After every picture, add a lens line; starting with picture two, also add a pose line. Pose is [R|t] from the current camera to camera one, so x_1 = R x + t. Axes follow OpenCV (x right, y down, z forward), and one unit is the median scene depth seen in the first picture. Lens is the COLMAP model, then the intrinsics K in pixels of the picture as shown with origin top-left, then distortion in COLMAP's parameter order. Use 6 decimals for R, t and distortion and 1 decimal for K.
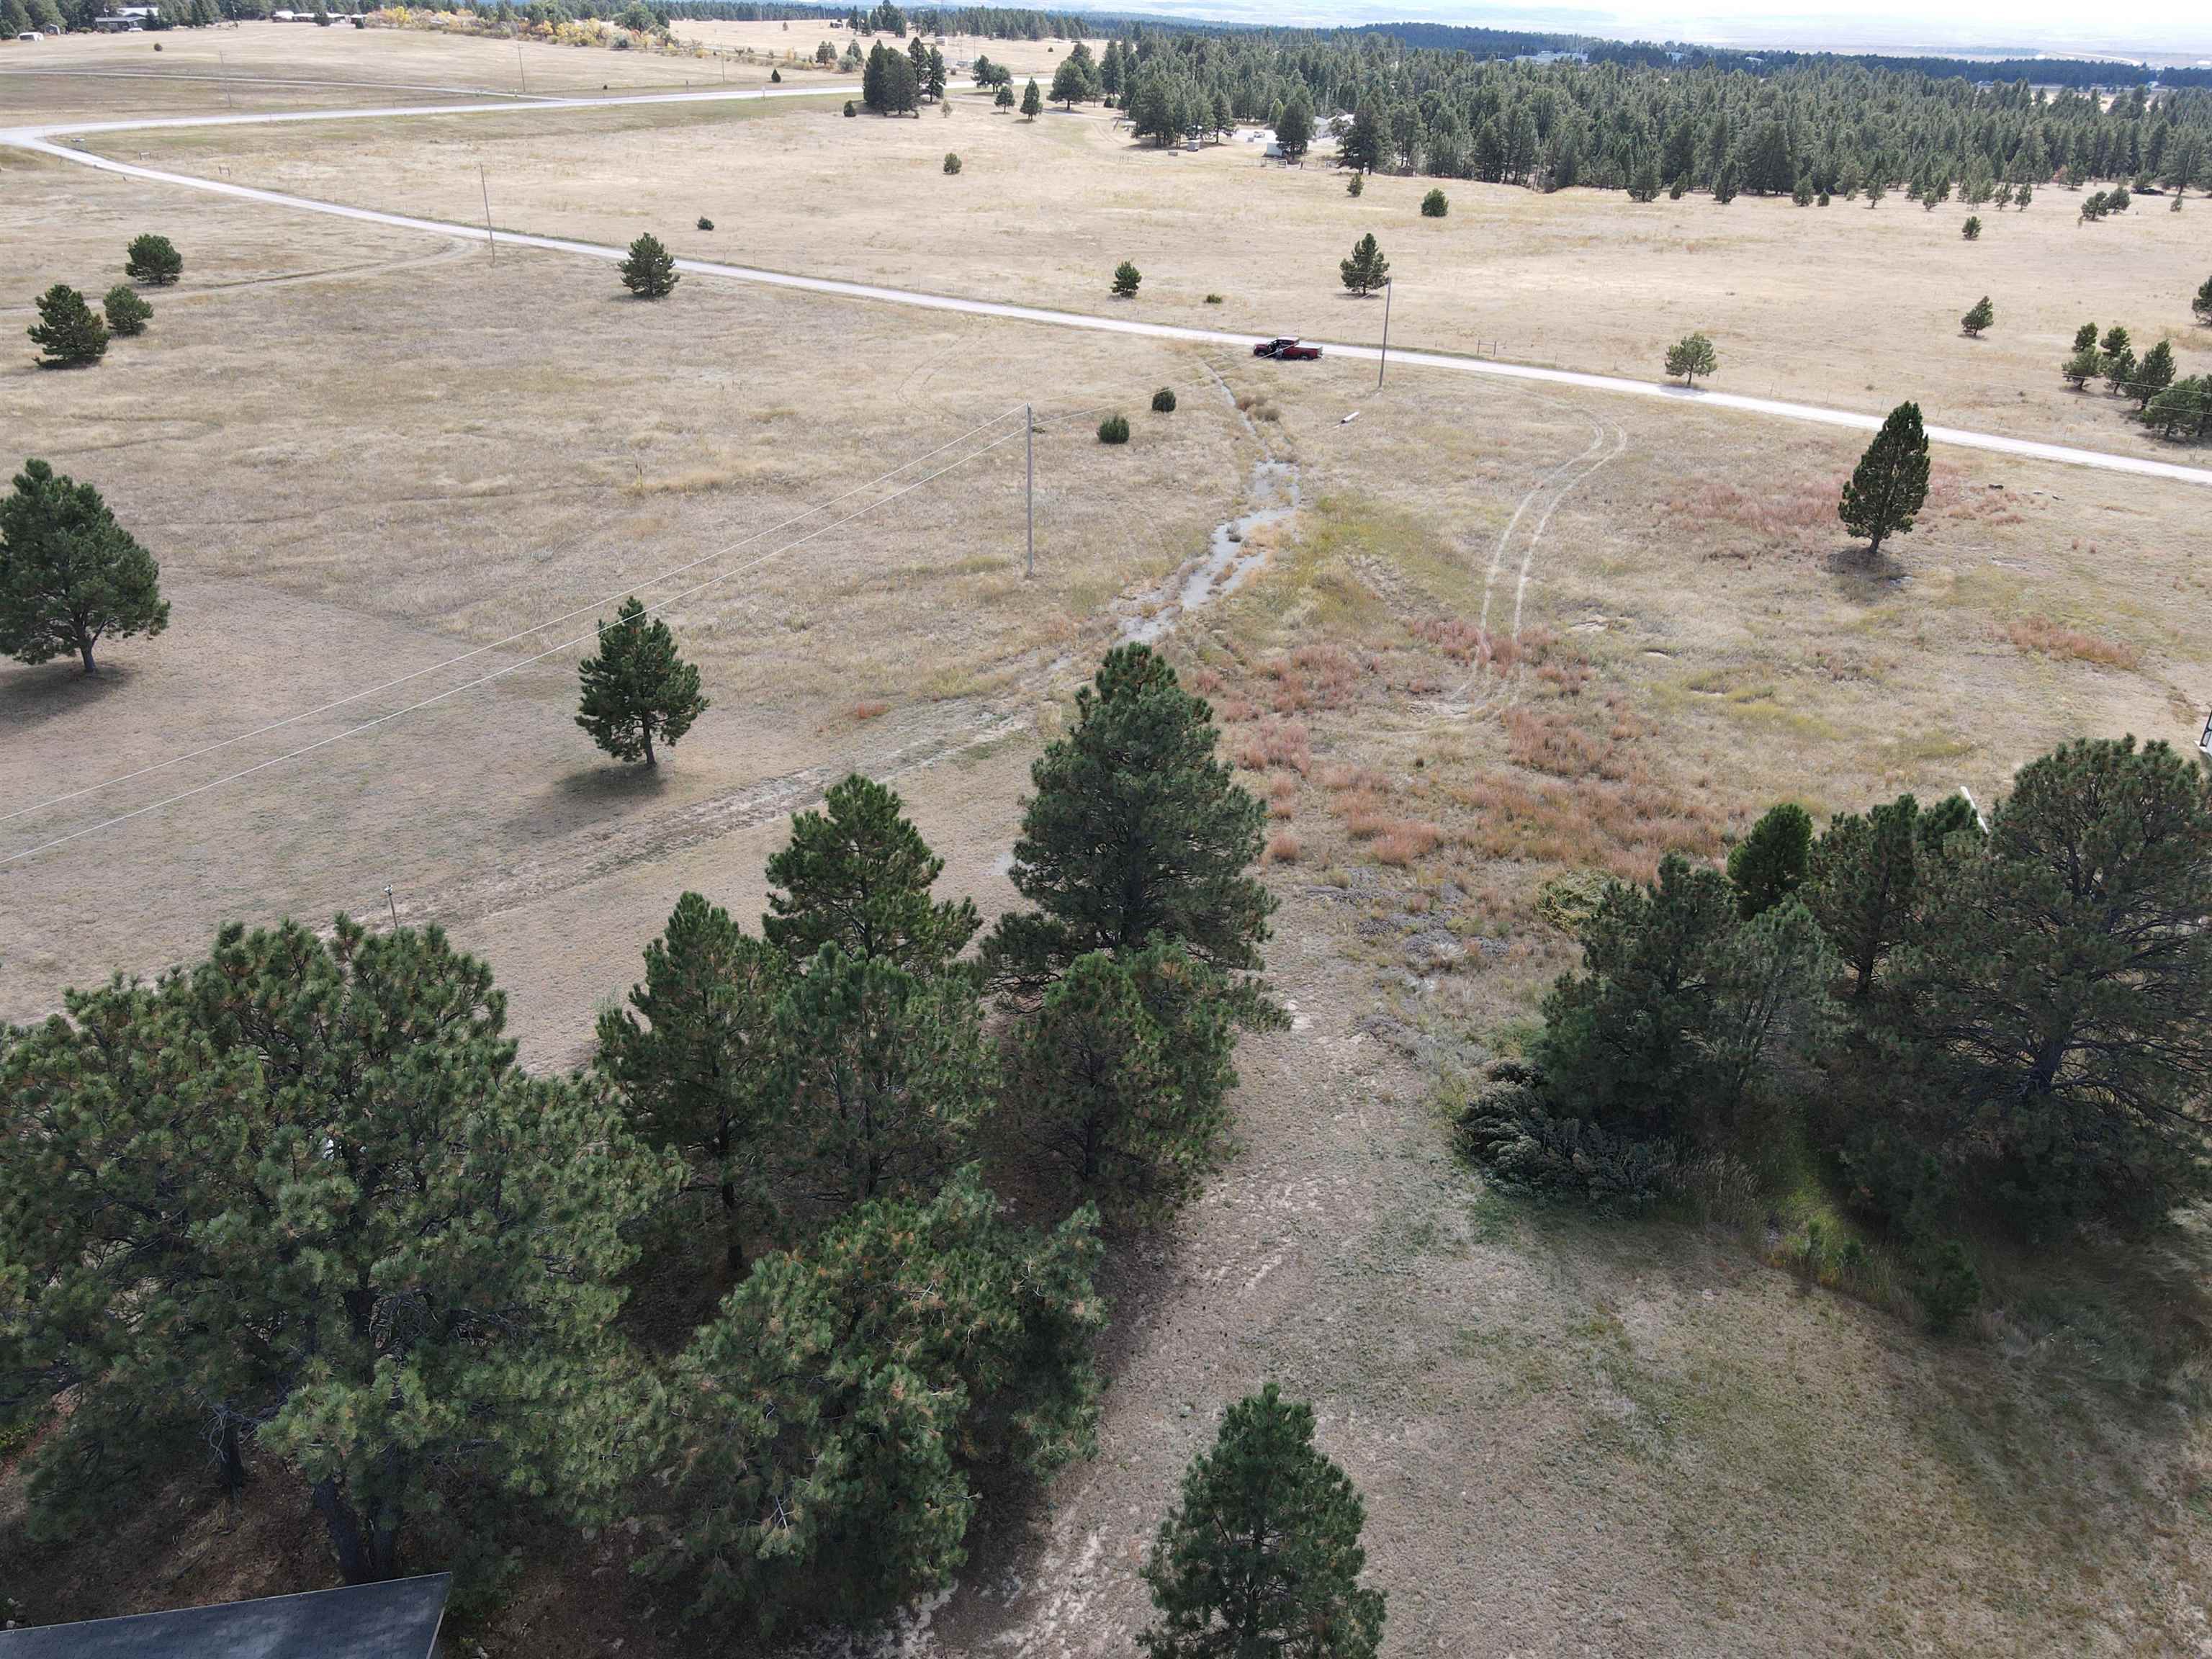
lens RADIAL K [[1620.7, 0, 1104.8], [0, 1620.7, 831.1], [0, 0, 1]] dist [-0.006252, 0.042271]
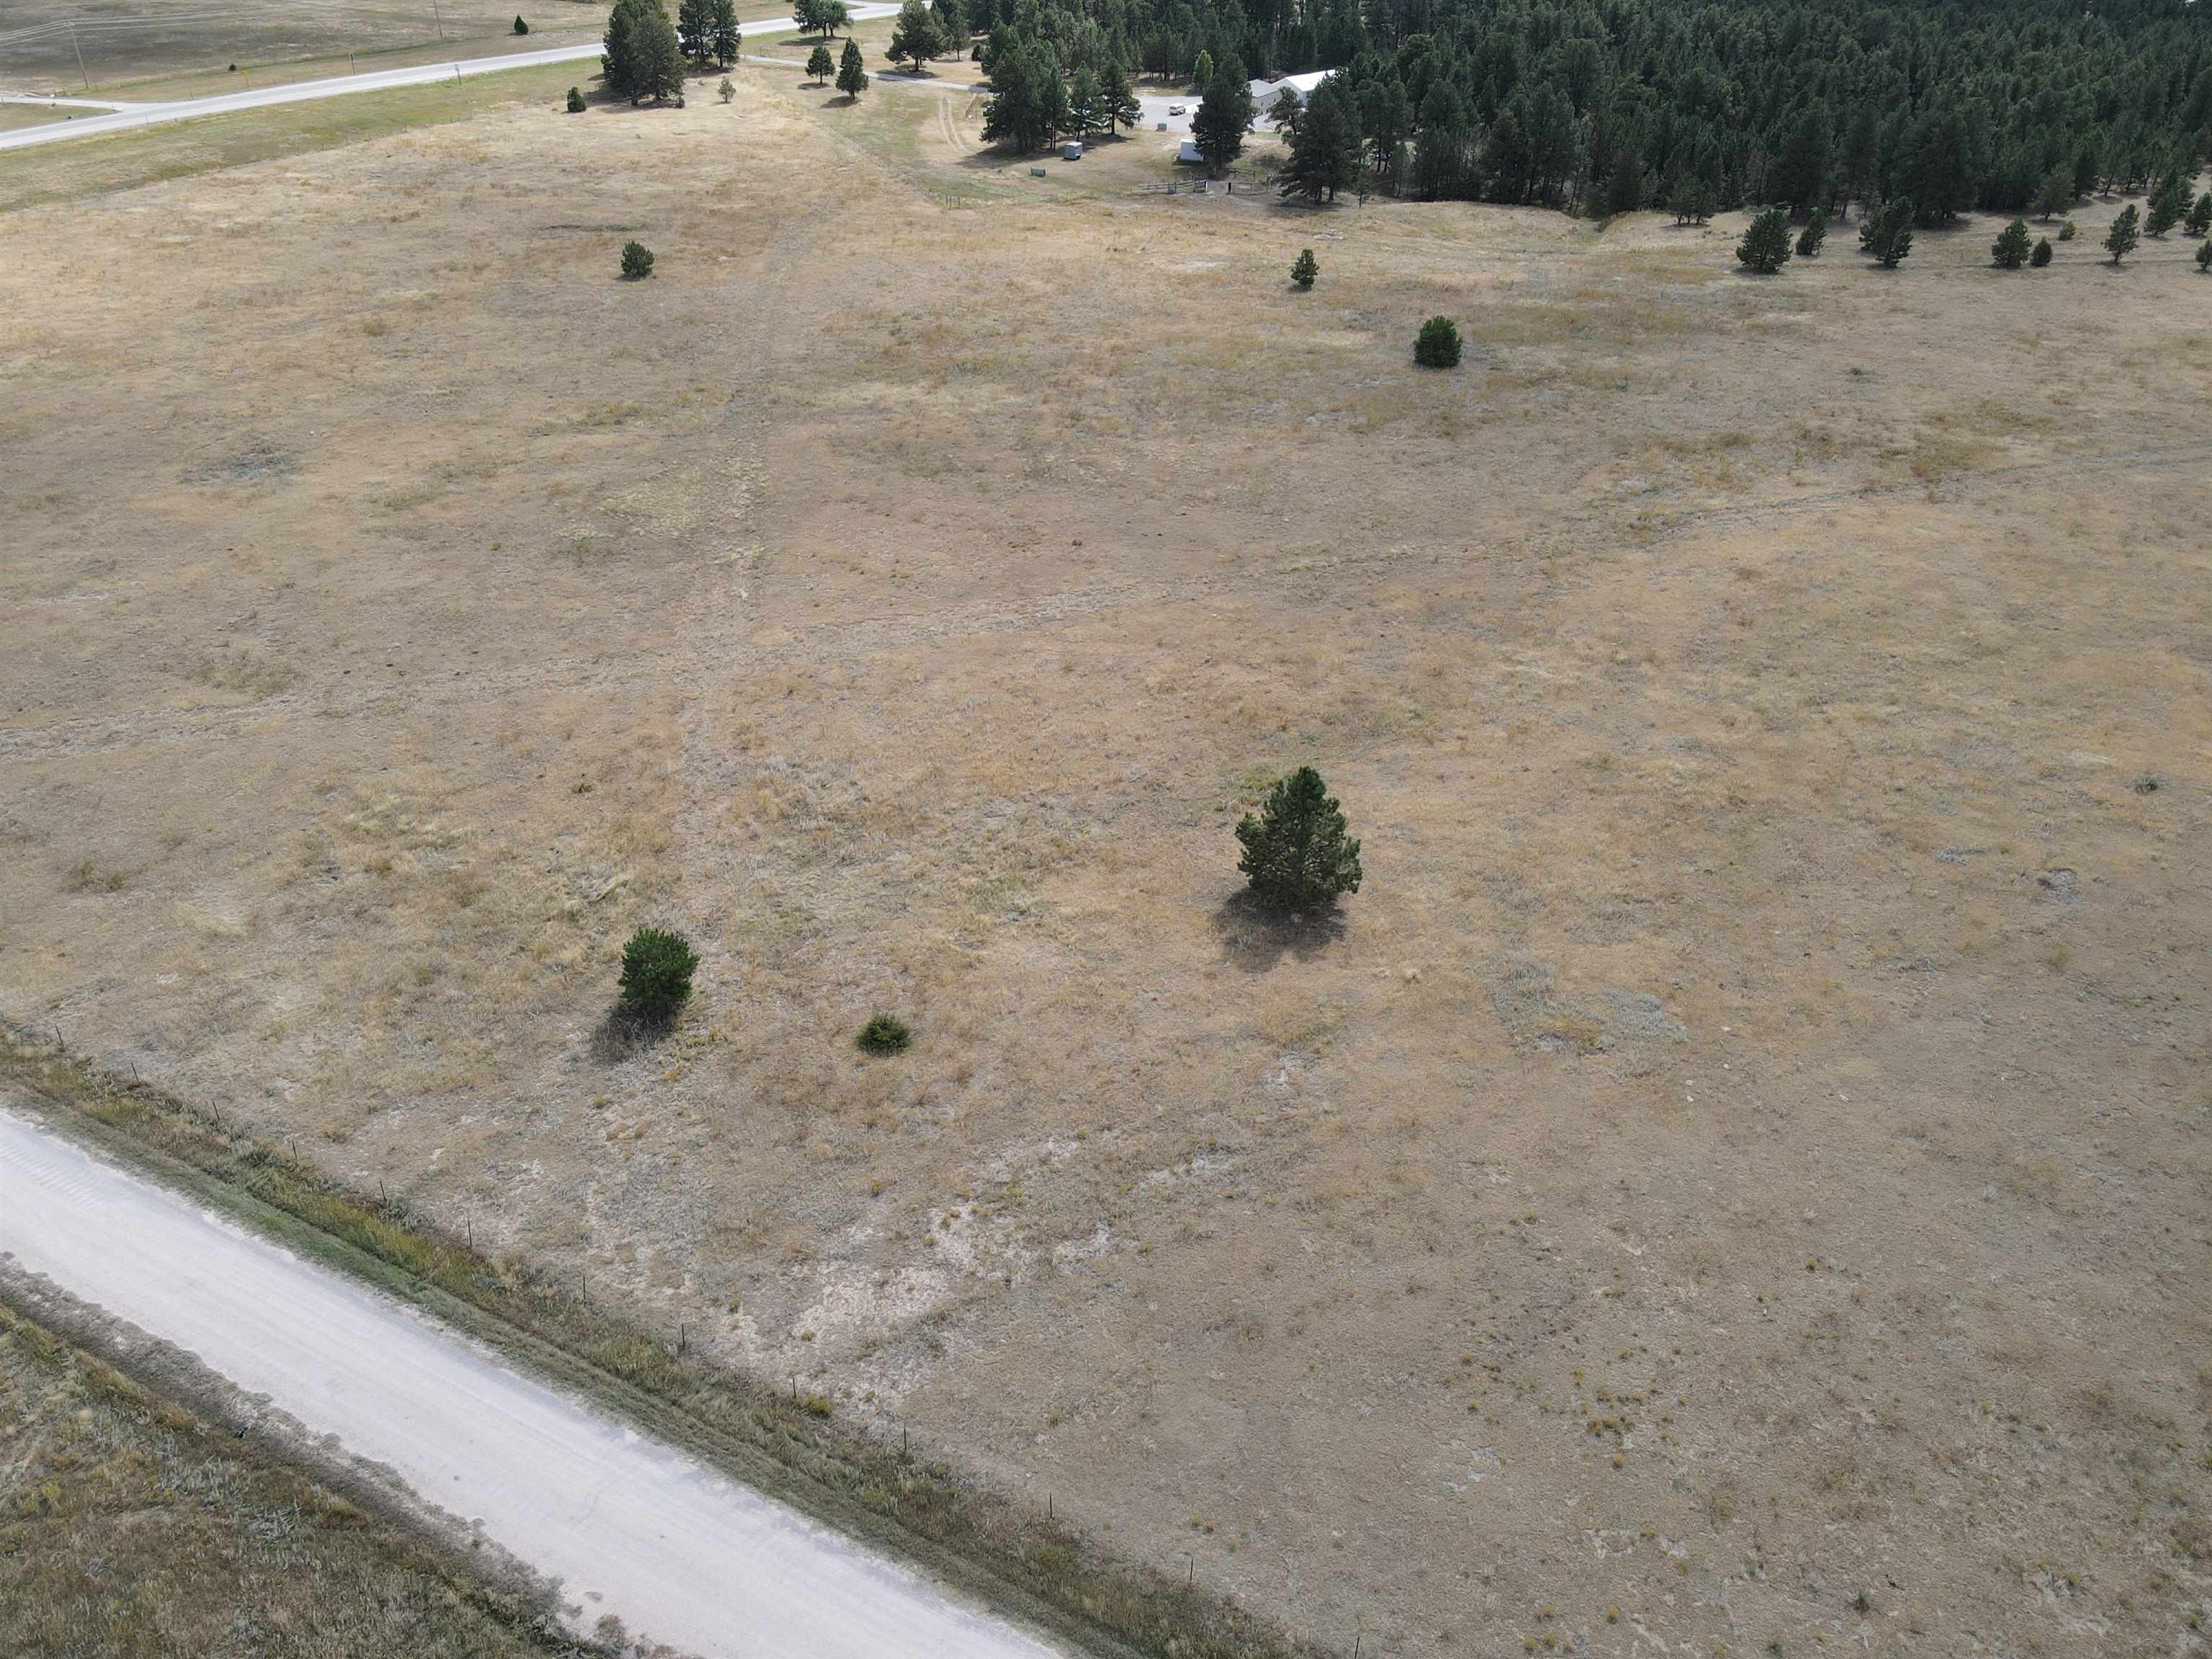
lens RADIAL K [[1620.7, 0, 1104.8], [0, 1620.7, 831.1], [0, 0, 1]] dist [-0.006252, 0.042271]
pose [[0.999542, -0.029096, 0.008321, 0.052624], [0.028376, 0.996669, 0.076459, -0.183794], [-0.010518, -0.076188, 0.997038, 0.289495]]
